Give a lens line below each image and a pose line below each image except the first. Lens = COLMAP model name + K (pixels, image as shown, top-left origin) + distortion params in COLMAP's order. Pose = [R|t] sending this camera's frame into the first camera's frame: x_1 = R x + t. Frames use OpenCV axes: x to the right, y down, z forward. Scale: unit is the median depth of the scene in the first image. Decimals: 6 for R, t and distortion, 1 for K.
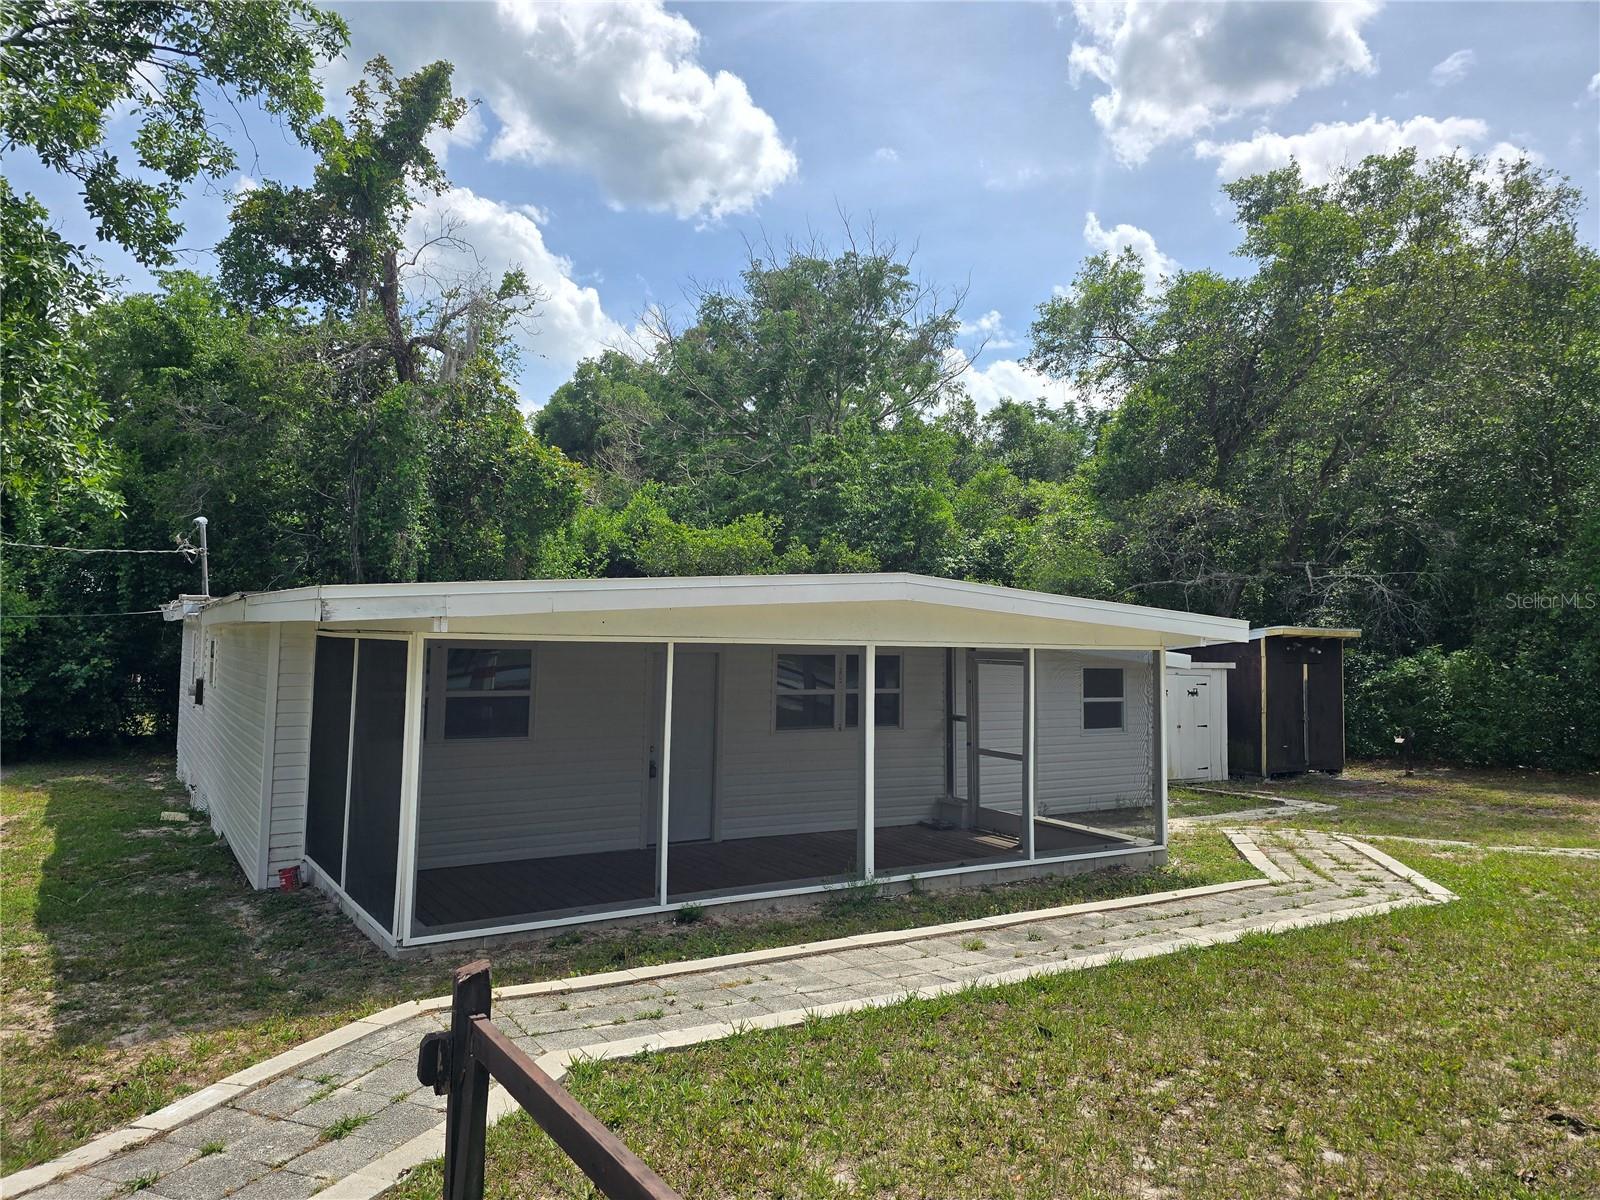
lens RADIAL K [[1049.5, 0, 787.0], [0, 1049.5, 579.9], [0, 0, 1]] dist [0.031840, -0.002470]
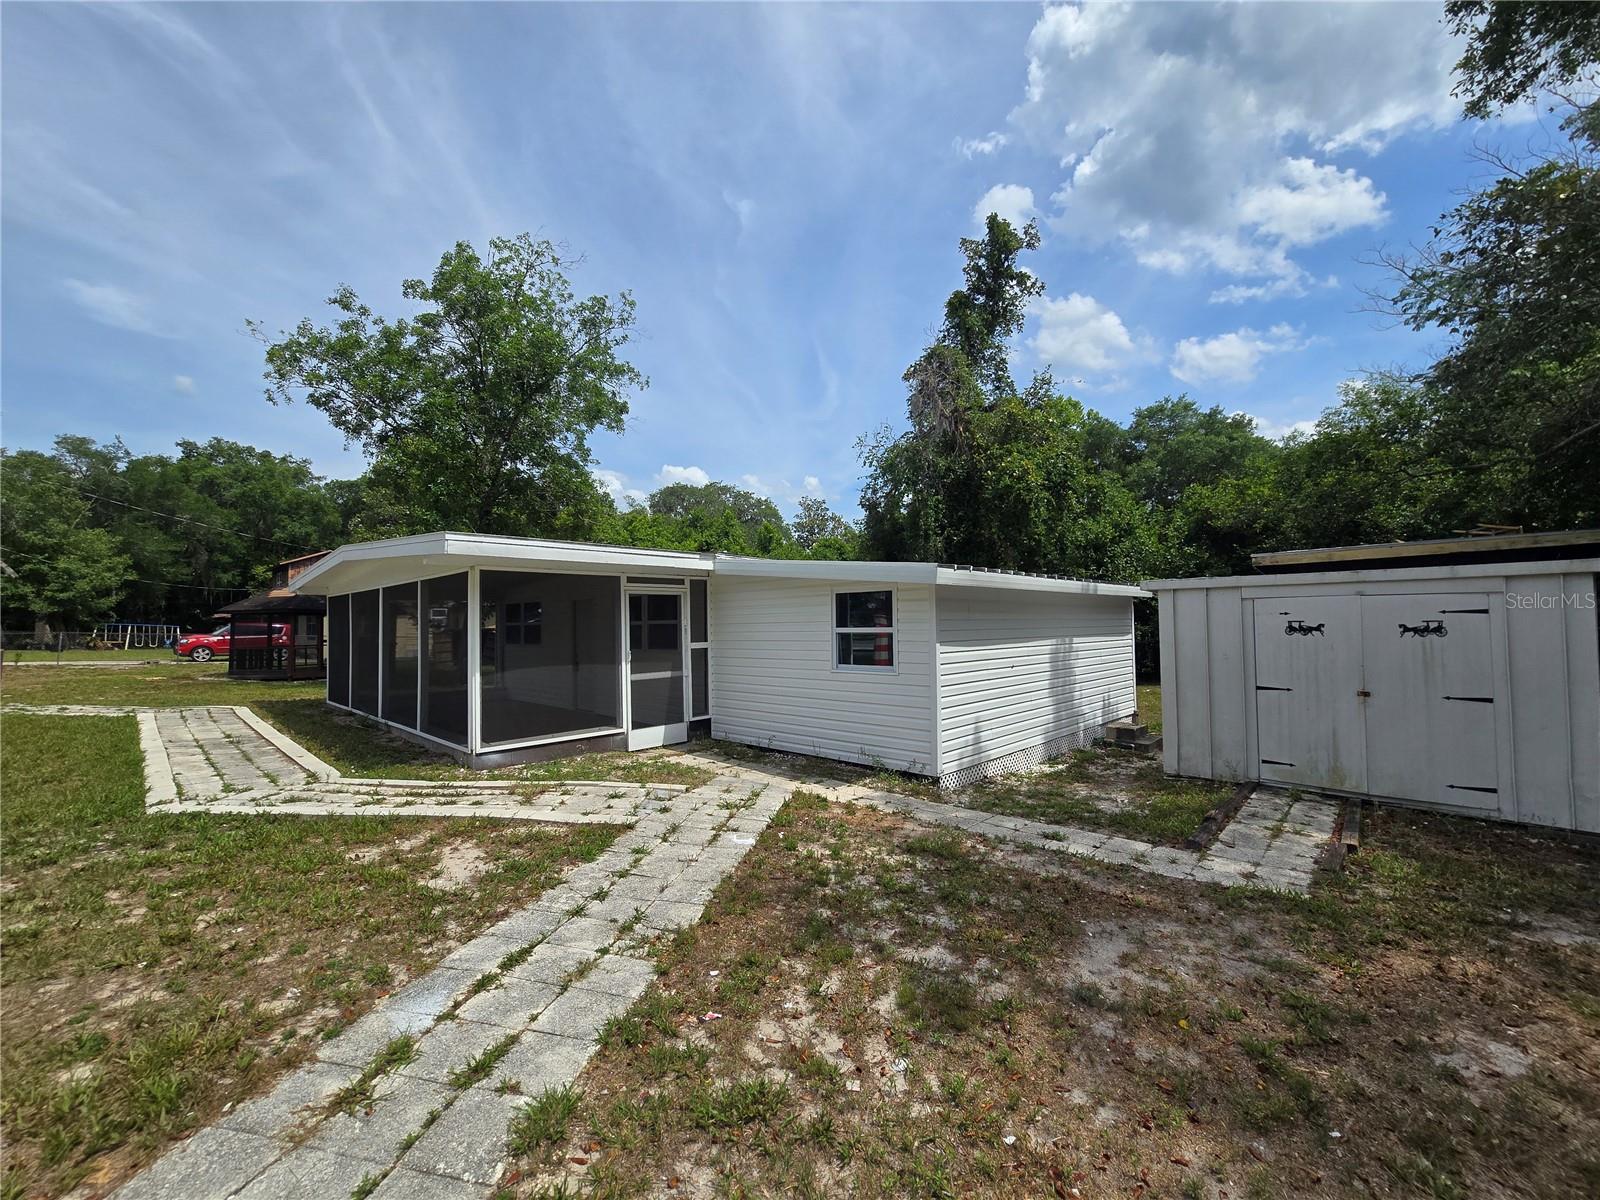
lens RADIAL K [[656.1, 0, 796.1], [0, 656.1, 598.0], [0, 0, 1]] dist [-0.002911, -0.000318]
pose [[0.248266, -0.063452, -0.966612, 0.573307], [0.074953, 0.996119, -0.046138, 0.079551], [0.965788, -0.060996, 0.252058, 0.606438]]
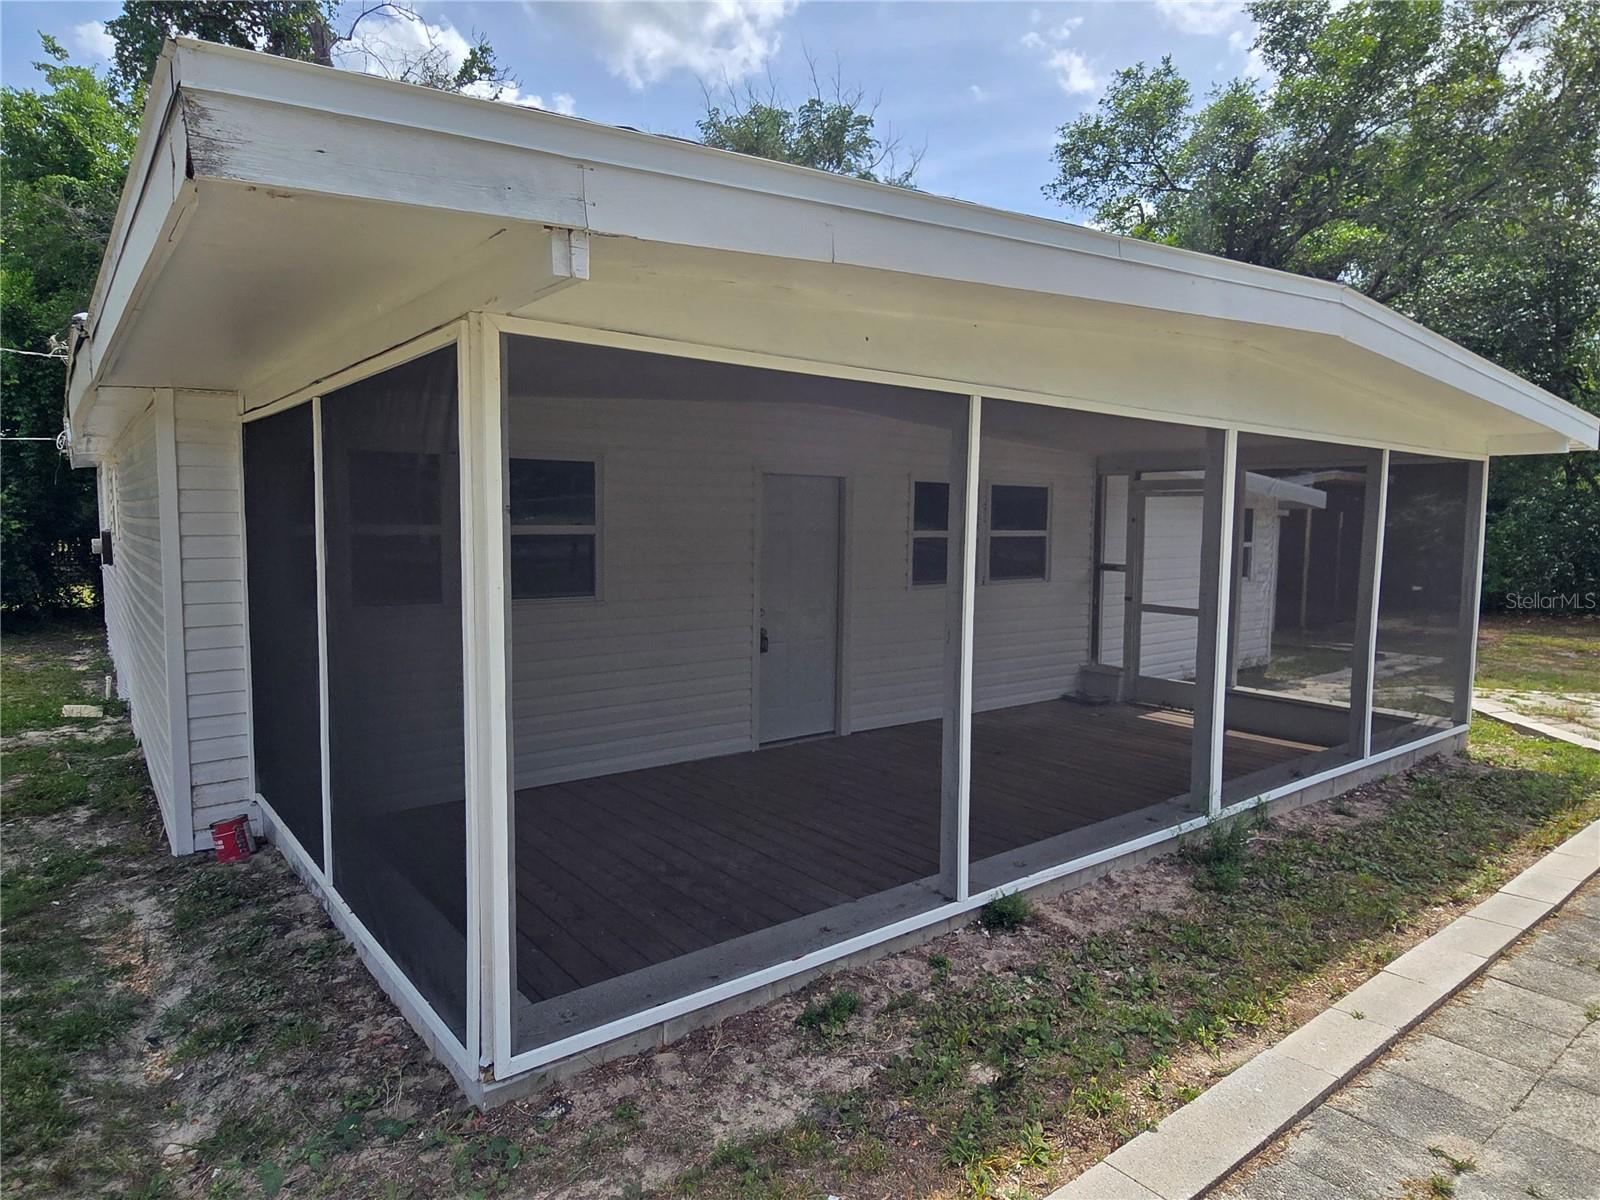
lens RADIAL K [[920.3, 0, 793.9], [0, 920.3, 601.0], [0, 0, 1]] dist [-0.005435, -0.001061]
pose [[0.995371, -0.016989, 0.094596, -0.091688], [0.002880, 0.989084, 0.147327, 0.035098], [-0.096067, -0.146372, 0.984554, 0.218258]]
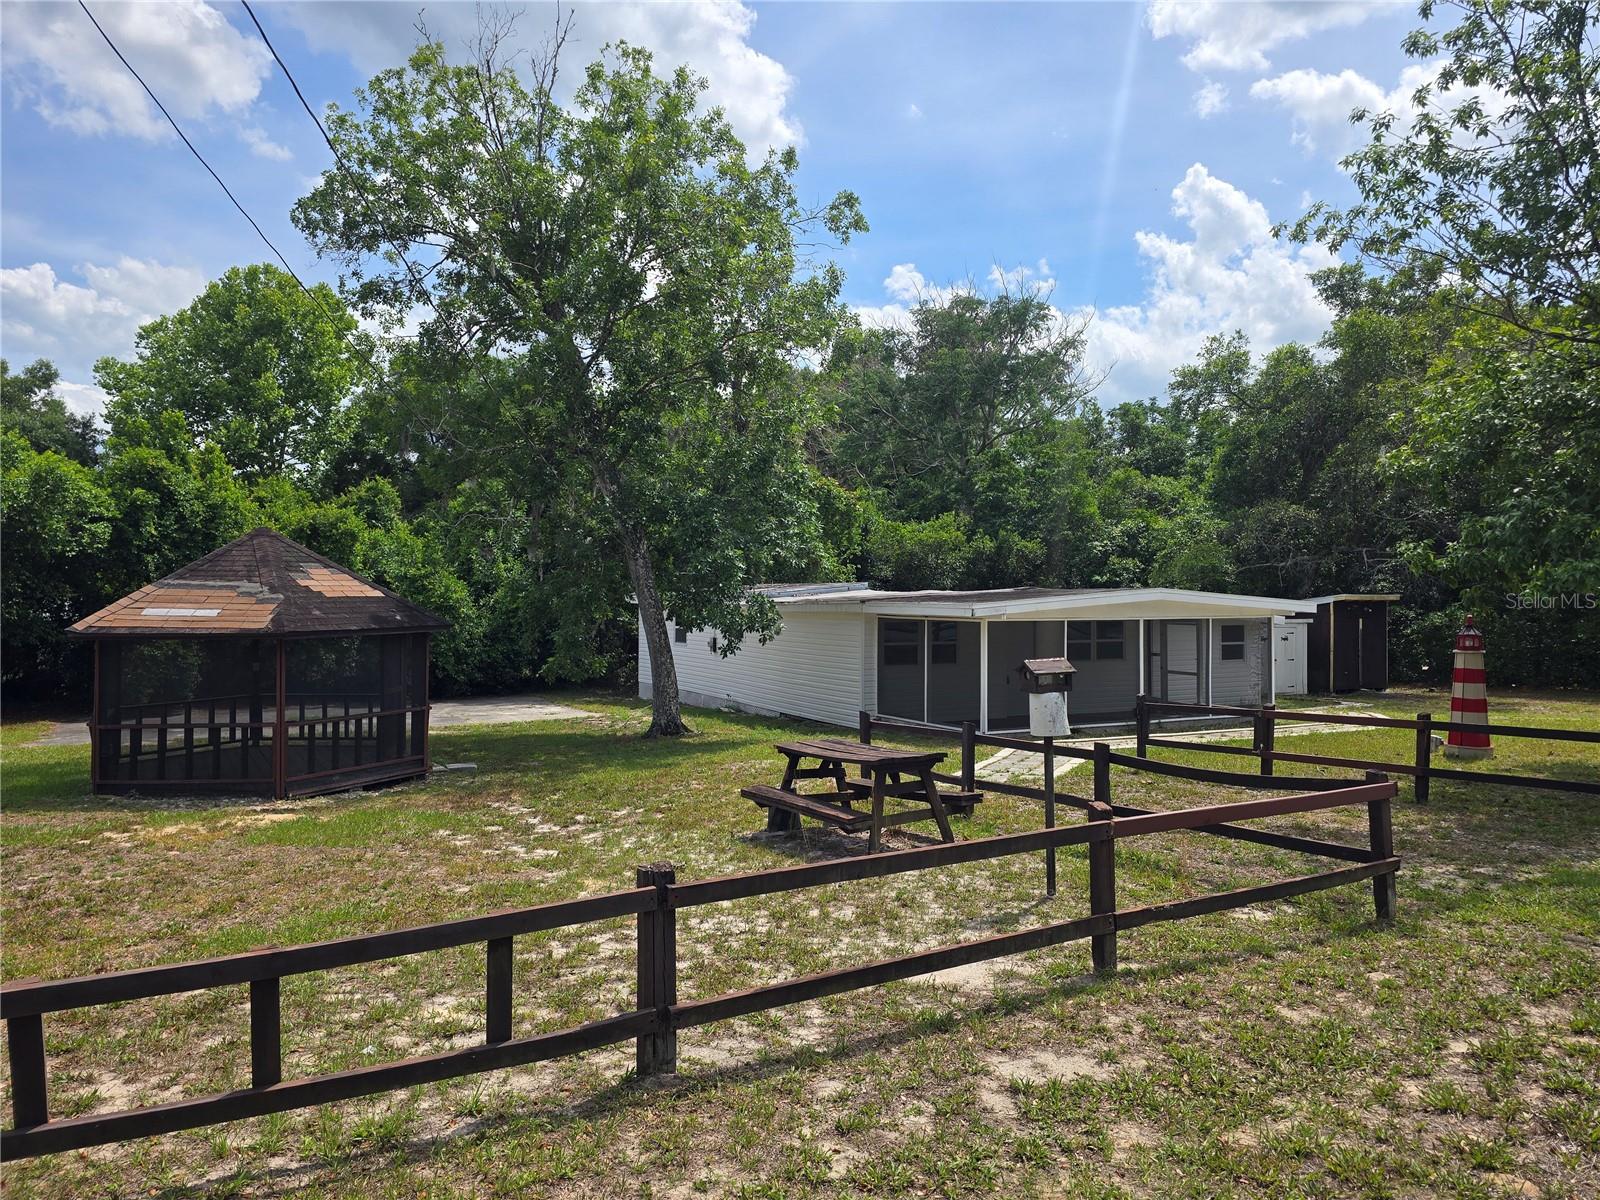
lens RADIAL K [[1035.5, 0, 800.0], [0, 1035.5, 600.0], [0, 0, 1]] dist [0.013455, 0.001294]
pose [[0.997717, -0.019199, -0.064748, -0.217386], [0.023081, 0.997947, 0.059748, -0.055434], [0.063468, -0.061106, 0.996111, -0.541212]]
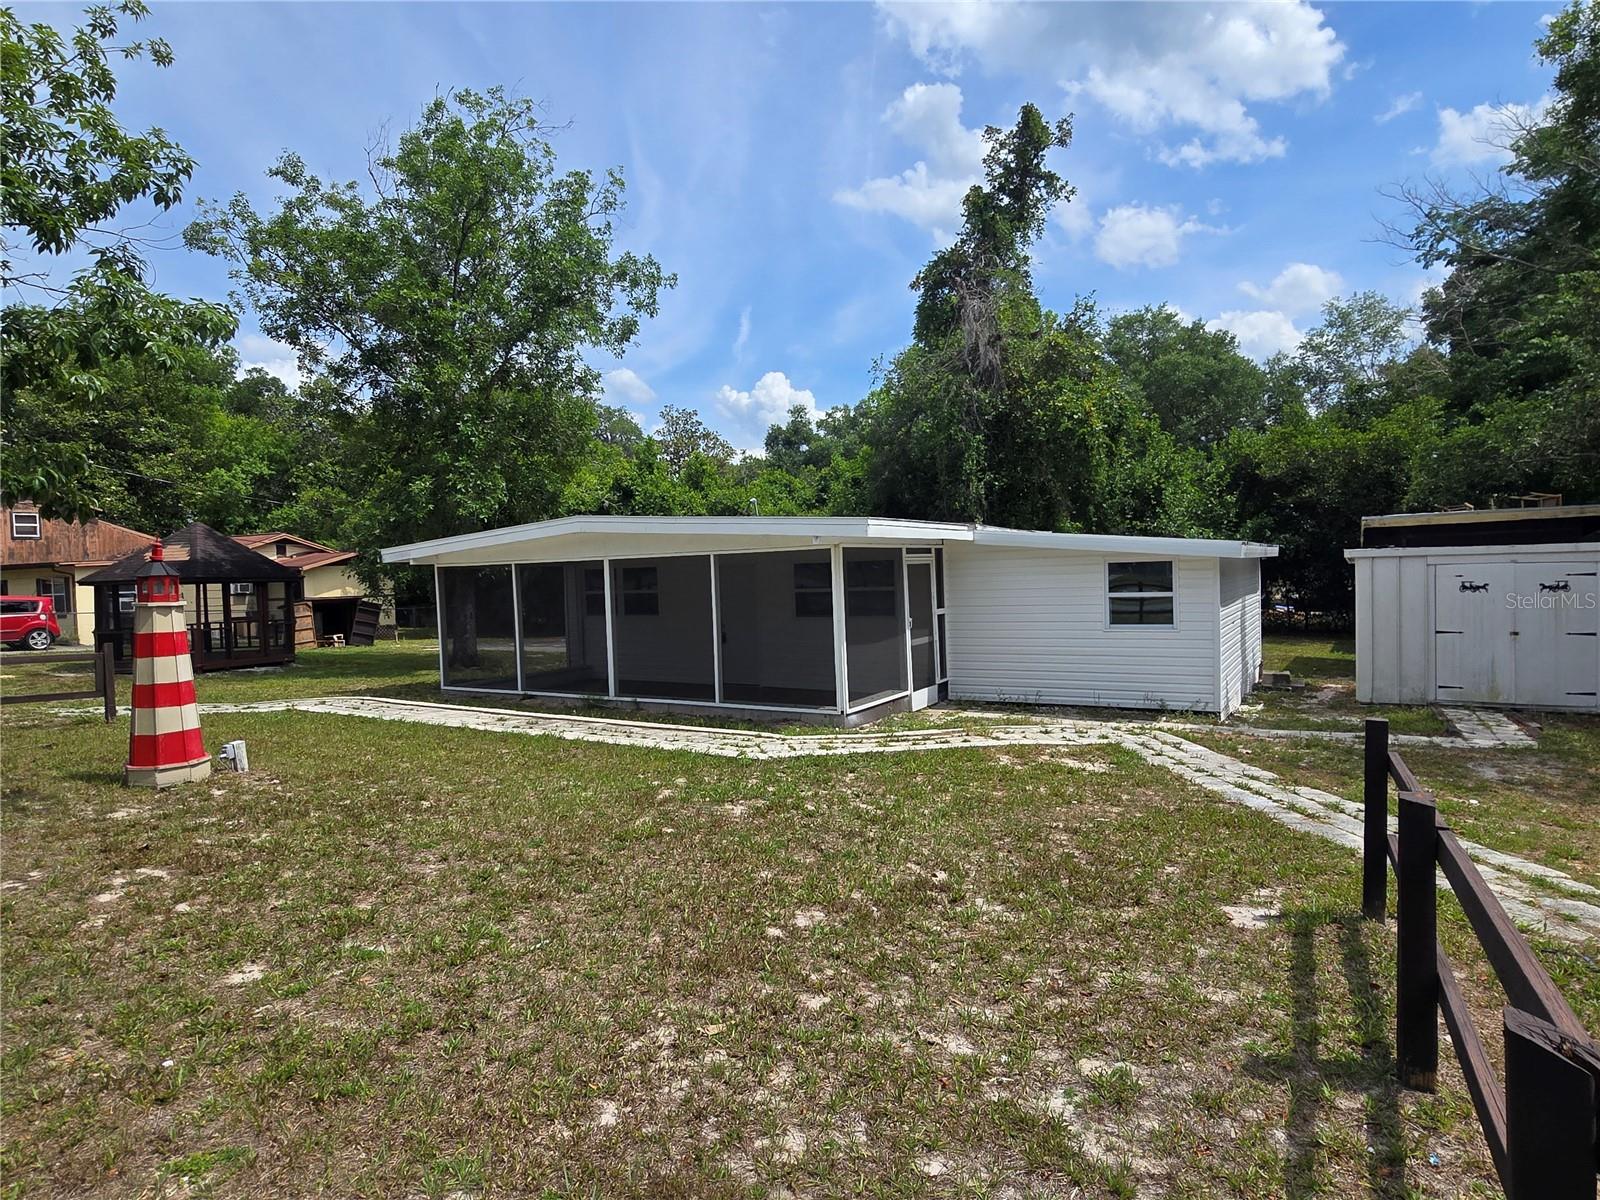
lens RADIAL K [[920.3, 0, 793.9], [0, 920.3, 601.0], [0, 0, 1]] dist [-0.005435, -0.001061]
pose [[0.457334, -0.006728, -0.889270, 0.657539], [0.092228, 0.994938, 0.039904, 0.042111], [0.884500, -0.100265, 0.455640, 0.254861]]
